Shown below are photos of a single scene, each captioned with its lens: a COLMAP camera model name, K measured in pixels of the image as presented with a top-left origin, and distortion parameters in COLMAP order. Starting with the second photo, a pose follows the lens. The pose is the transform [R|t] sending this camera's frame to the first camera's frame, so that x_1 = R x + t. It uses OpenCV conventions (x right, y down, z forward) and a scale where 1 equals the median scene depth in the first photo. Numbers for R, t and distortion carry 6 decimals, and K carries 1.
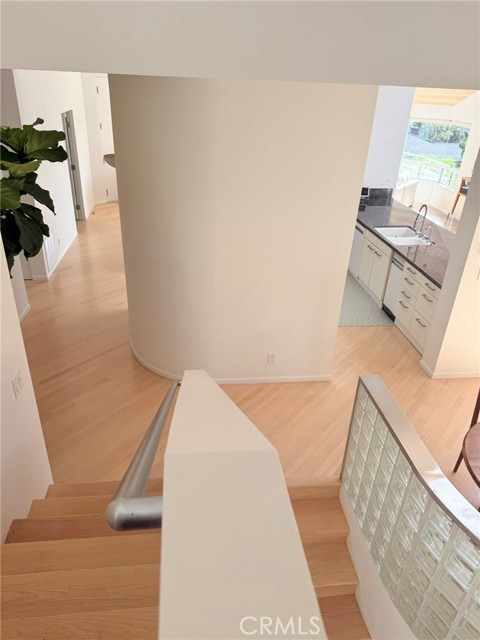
lens RADIAL K [[440.4, 0, 240.0], [0, 440.4, 320.0], [0, 0, 1]] dist [0.008905, -0.003365]
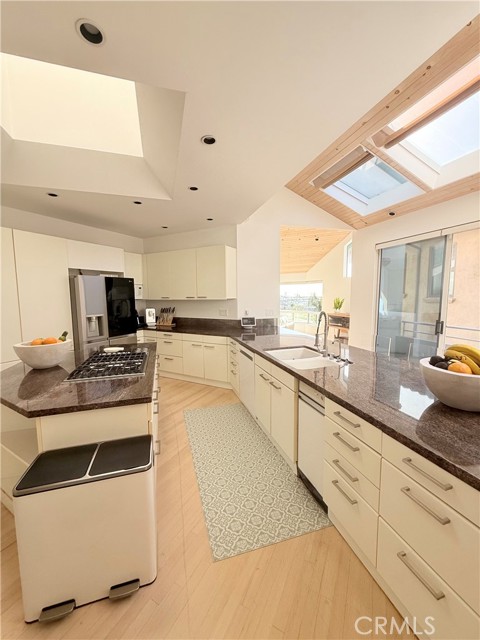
lens RADIAL K [[254.5, 0, 240.0], [0, 254.5, 320.0], [0, 0, 1]] dist [0.002347, 0.000078]
pose [[0.981308, -0.065877, 0.180818, 0.197519], [0.130084, 0.919485, -0.370979, -0.105662], [-0.141821, 0.387566, 0.910867, 0.617322]]
